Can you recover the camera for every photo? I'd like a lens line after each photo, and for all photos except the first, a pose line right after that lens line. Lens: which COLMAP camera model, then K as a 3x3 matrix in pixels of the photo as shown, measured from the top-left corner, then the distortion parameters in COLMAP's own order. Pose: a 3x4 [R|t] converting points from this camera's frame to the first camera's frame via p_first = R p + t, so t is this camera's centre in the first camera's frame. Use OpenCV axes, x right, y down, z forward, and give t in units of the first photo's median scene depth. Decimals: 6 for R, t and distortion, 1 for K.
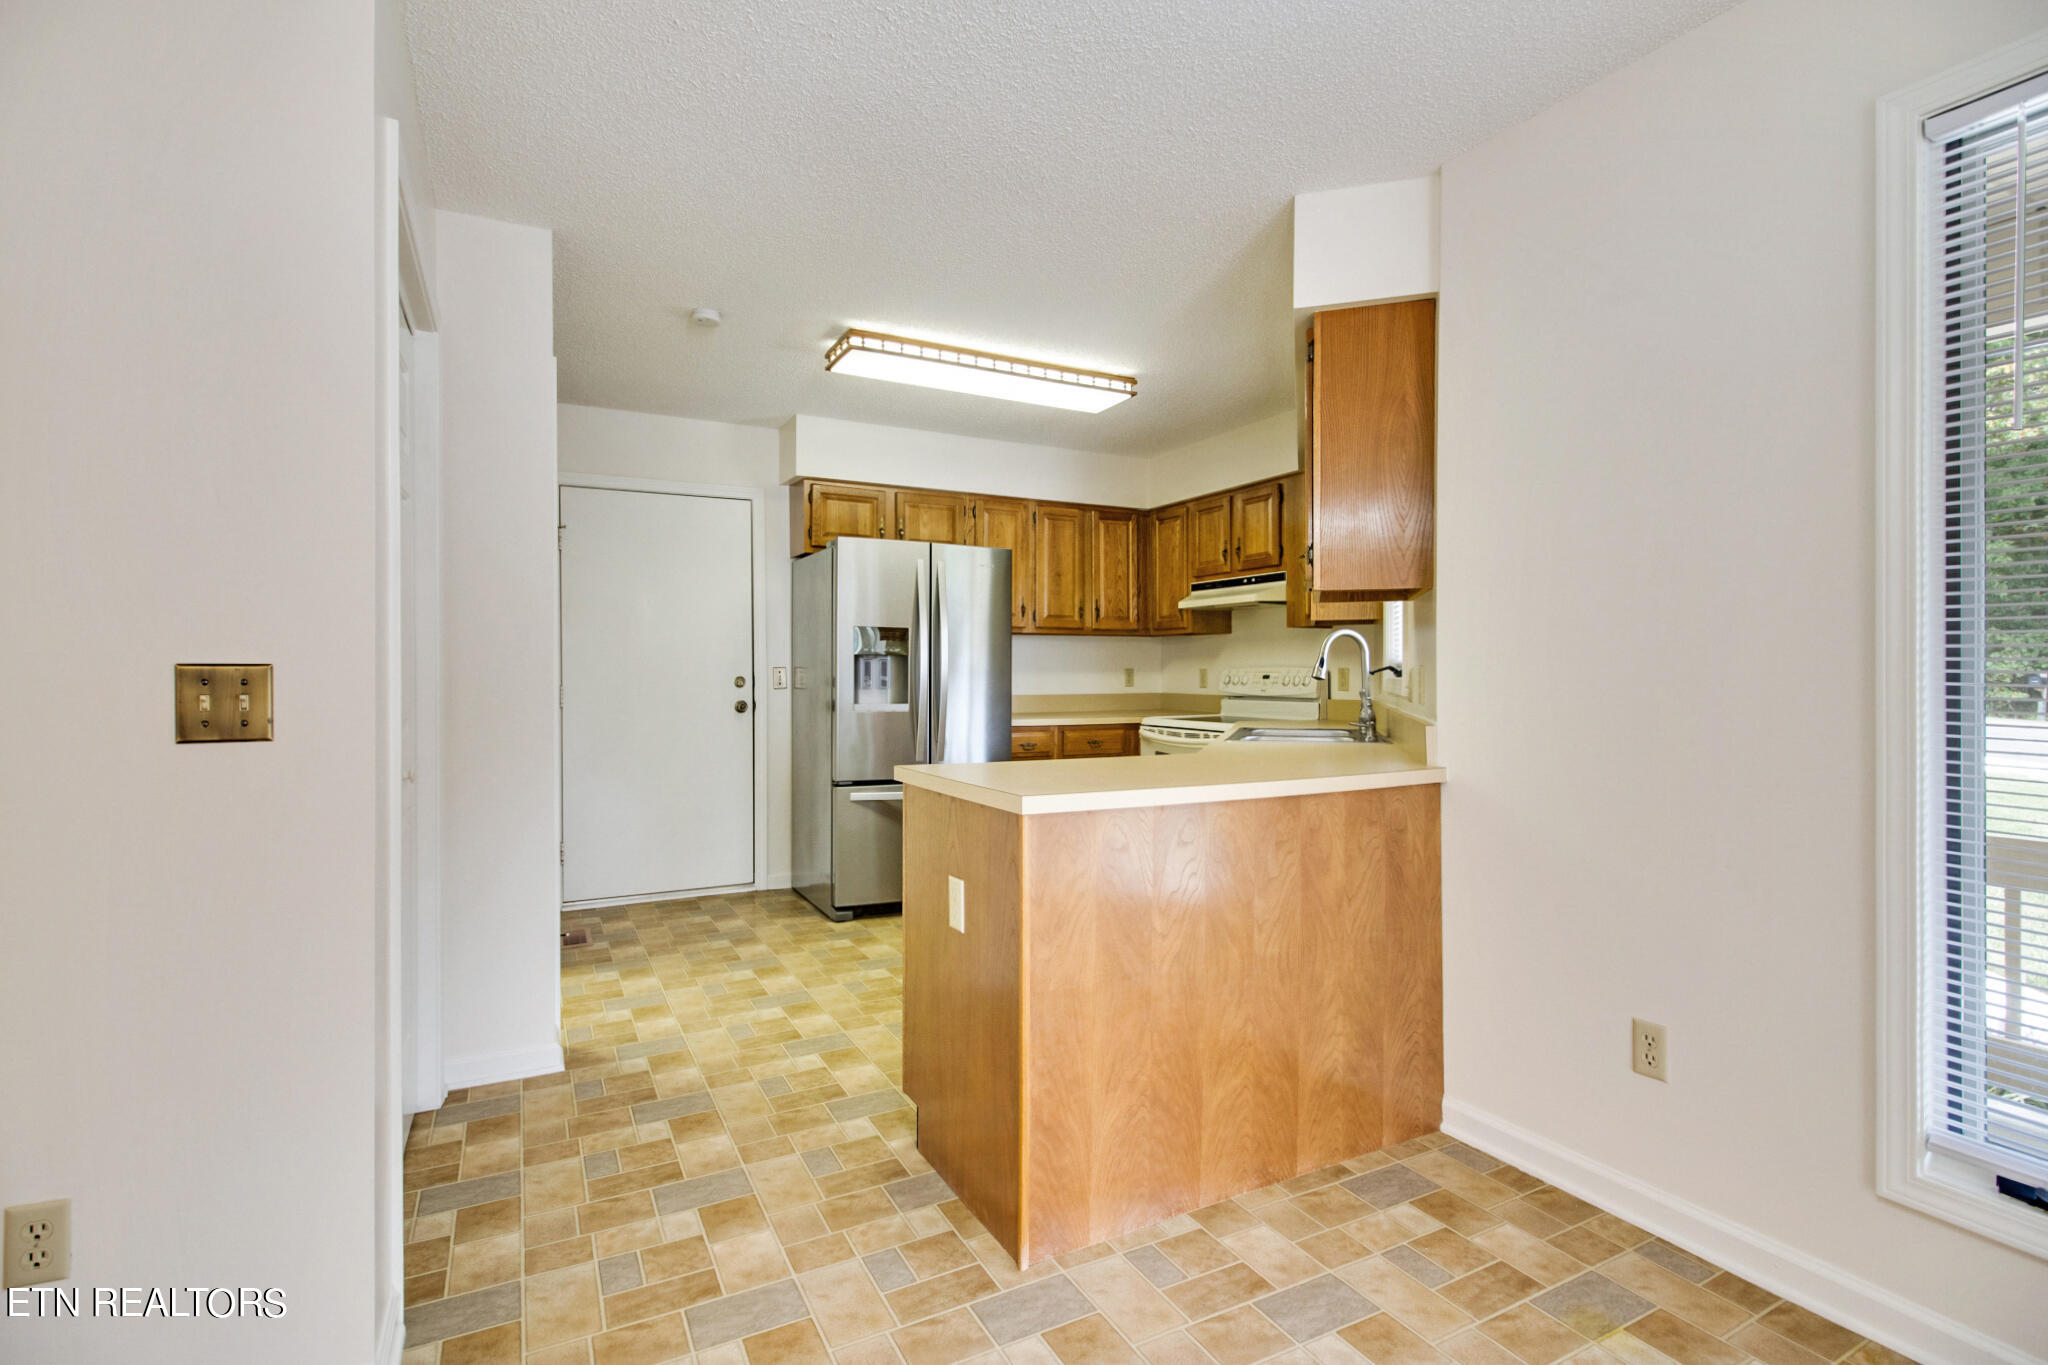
lens RADIAL K [[956.5, 0, 1014.0], [0, 956.5, 680.7], [0, 0, 1]] dist [-0.004928, -0.001258]
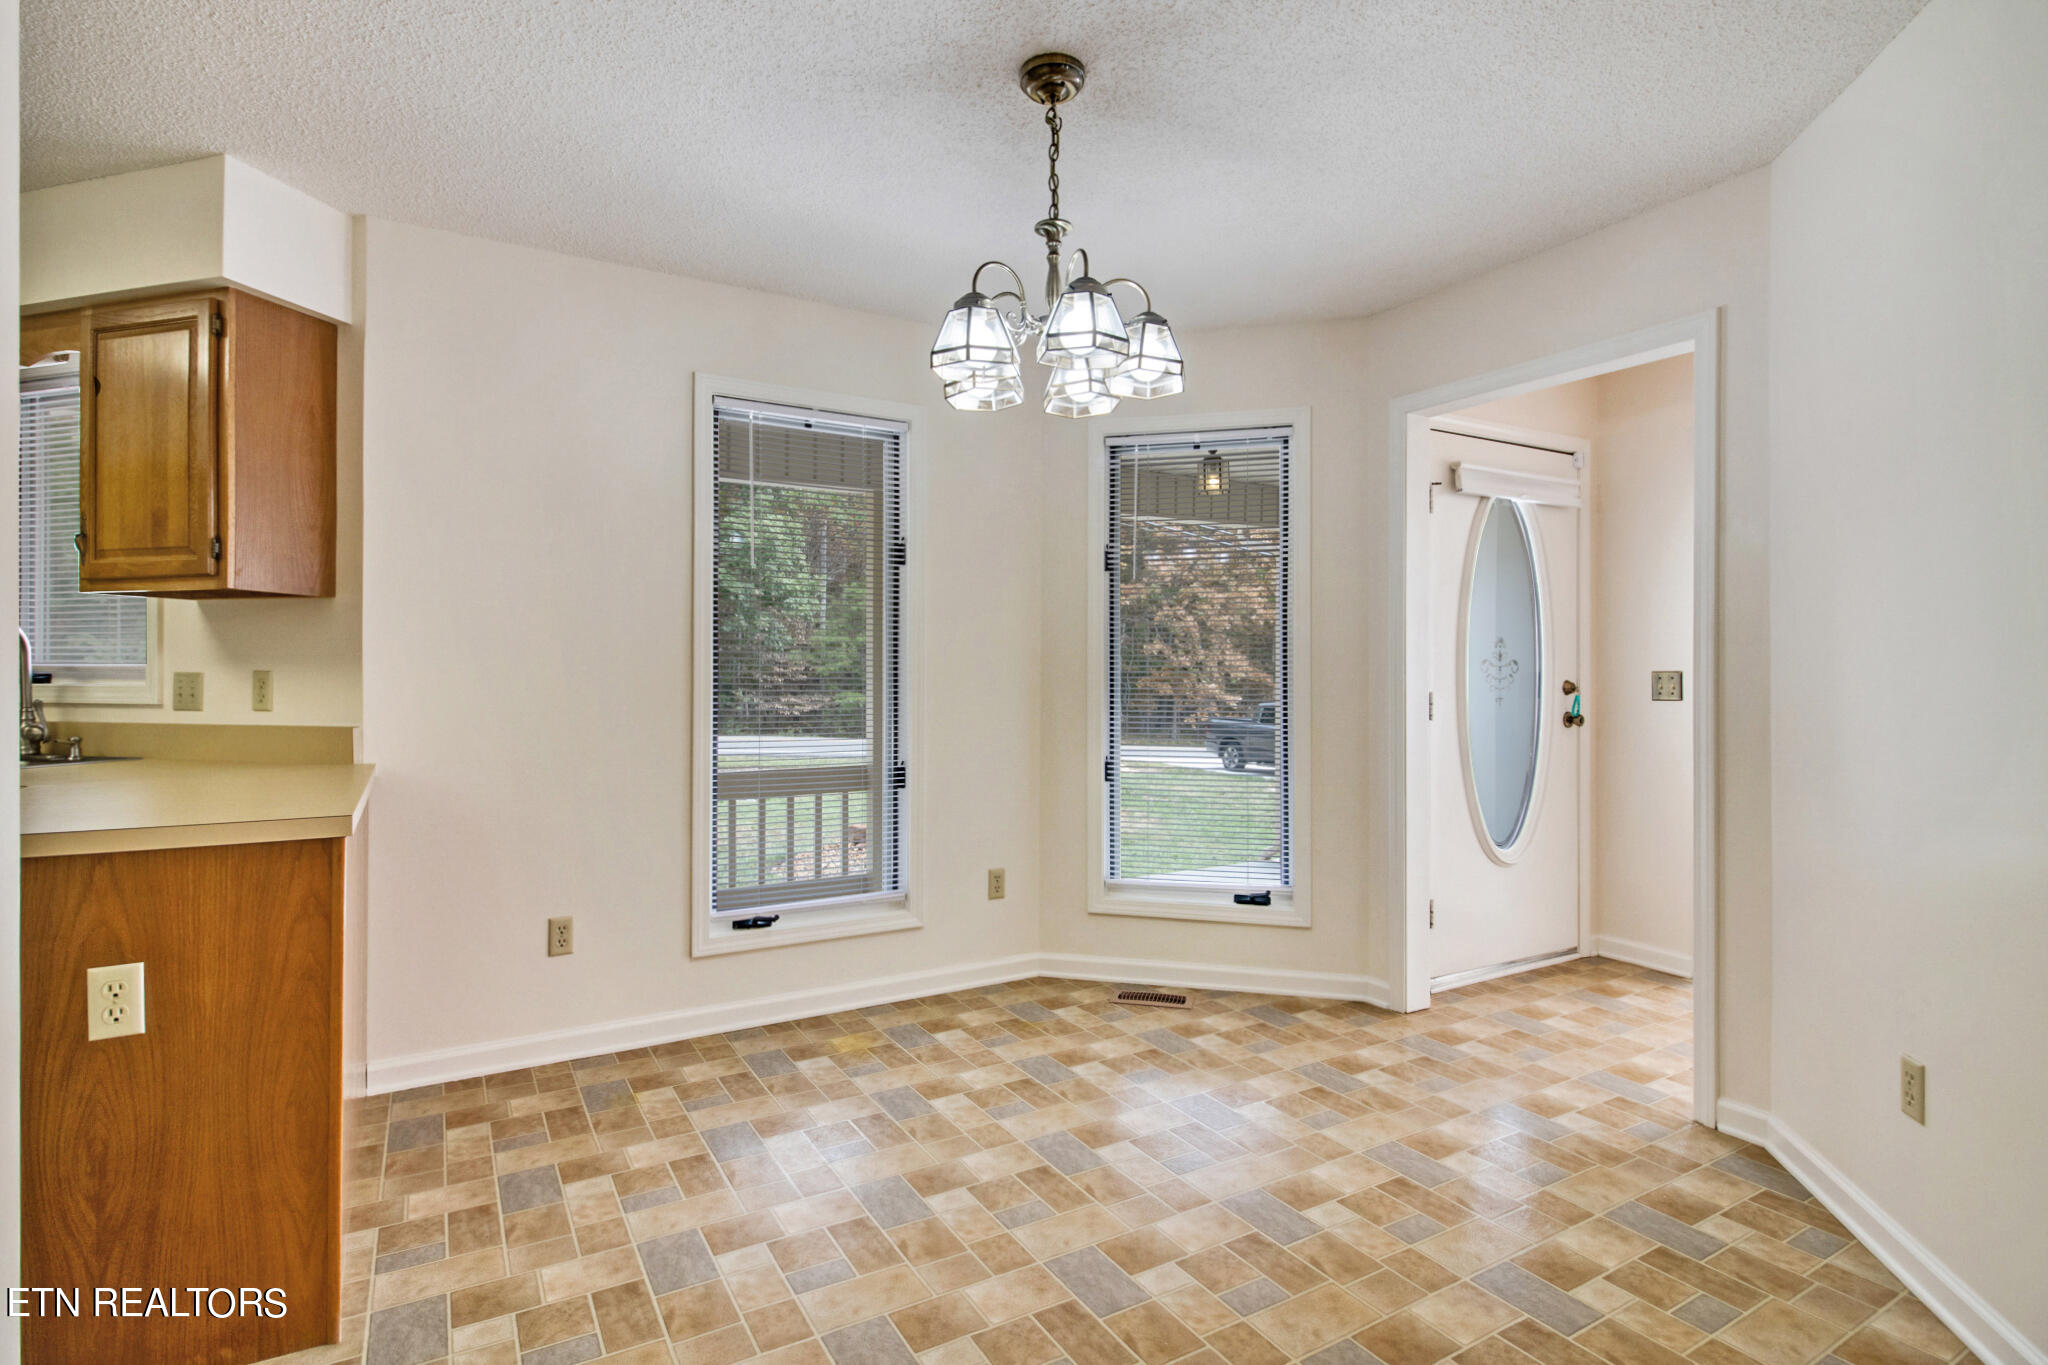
lens RADIAL K [[1040.3, 0, 1027.8], [0, 1040.3, 681.0], [0, 0, 1]] dist [-0.003452, -0.001291]
pose [[-0.061195, -0.011382, 0.998061, -0.907134], [0.007335, 0.999903, 0.011853, -0.014640], [-0.998099, 0.008046, -0.061106, 0.364555]]
